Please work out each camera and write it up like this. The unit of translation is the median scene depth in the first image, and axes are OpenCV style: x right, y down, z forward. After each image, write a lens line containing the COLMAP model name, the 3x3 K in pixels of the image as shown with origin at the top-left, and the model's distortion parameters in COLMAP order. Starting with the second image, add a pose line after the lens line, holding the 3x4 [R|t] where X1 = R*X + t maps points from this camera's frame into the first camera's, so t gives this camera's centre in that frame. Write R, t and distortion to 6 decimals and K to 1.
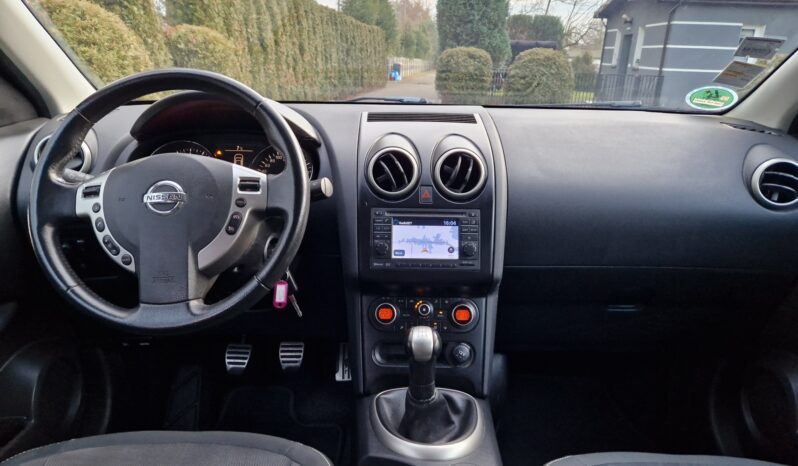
lens RADIAL K [[538.5, 0, 396.9], [0, 538.5, 235.9], [0, 0, 1]] dist [0.074013, -0.068062]
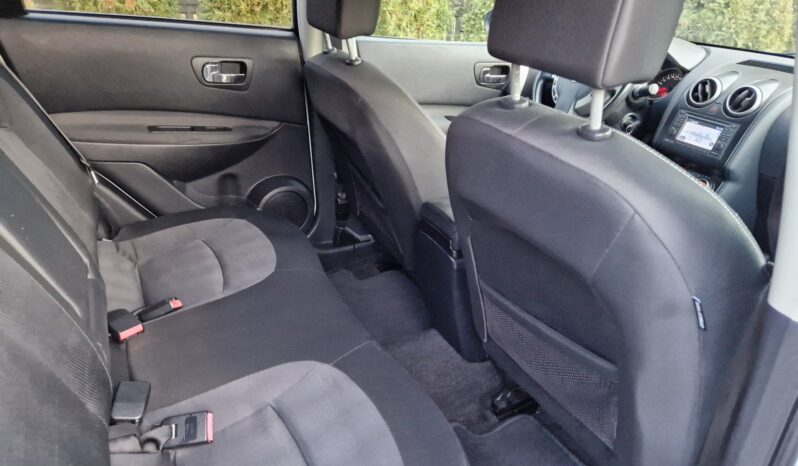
lens RADIAL K [[538.5, 0, 396.9], [0, 538.5, 235.9], [0, 0, 1]] dist [0.074013, -0.068062]
pose [[0.450809, 0.404897, -0.795506, 1.108210], [-0.320998, 0.905120, 0.278781, 0.120170], [0.832905, 0.129679, 0.538008, -0.664702]]
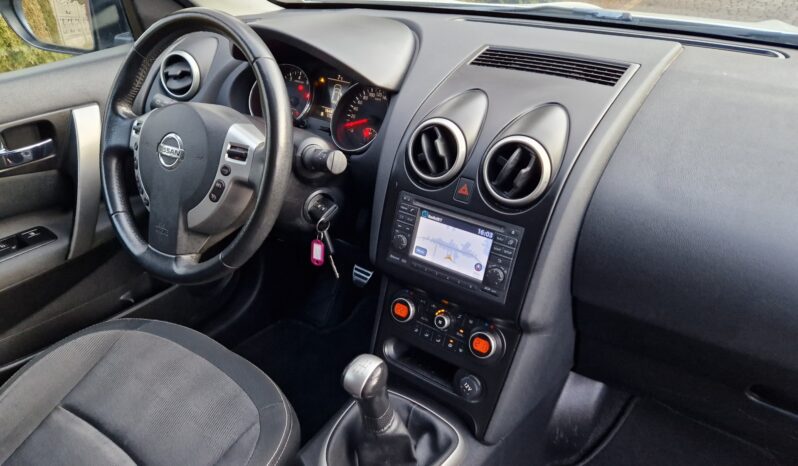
lens RADIAL K [[538.5, 0, 396.9], [0, 538.5, 235.9], [0, 0, 1]] dist [0.074013, -0.068062]
pose [[0.813332, 0.285992, -0.506656, 0.383279], [-0.146420, 0.943430, 0.297491, -0.228945], [0.563075, -0.167775, 0.809196, 0.310444]]
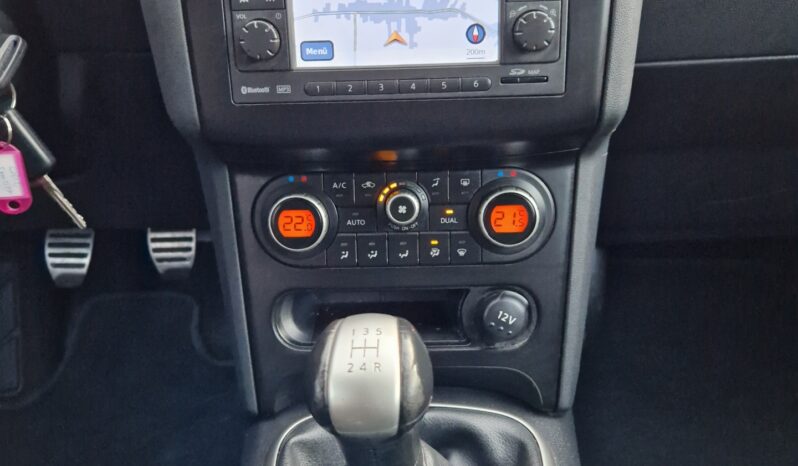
lens RADIAL K [[726.0, 0, 388.6], [0, 726.0, 242.1], [0, 0, 1]] dist [0.043926, -0.012314]
pose [[0.997911, -0.026896, -0.058738, 0.070090], [0.045016, 0.941632, 0.333620, -0.004818], [0.046337, -0.335567, 0.940876, 0.539109]]
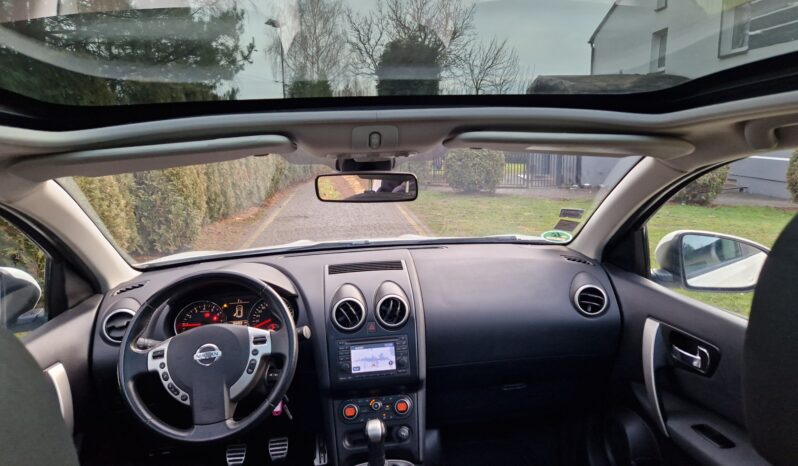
lens RADIAL K [[535.3, 0, 408.6], [0, 535.3, 229.7], [0, 0, 1]] dist [0.049205, -0.003170]
pose [[0.991475, -0.070981, 0.109269, 0.011704], [0.085930, 0.986583, -0.138819, -0.130015], [-0.097949, 0.147025, 0.984271, -0.548467]]
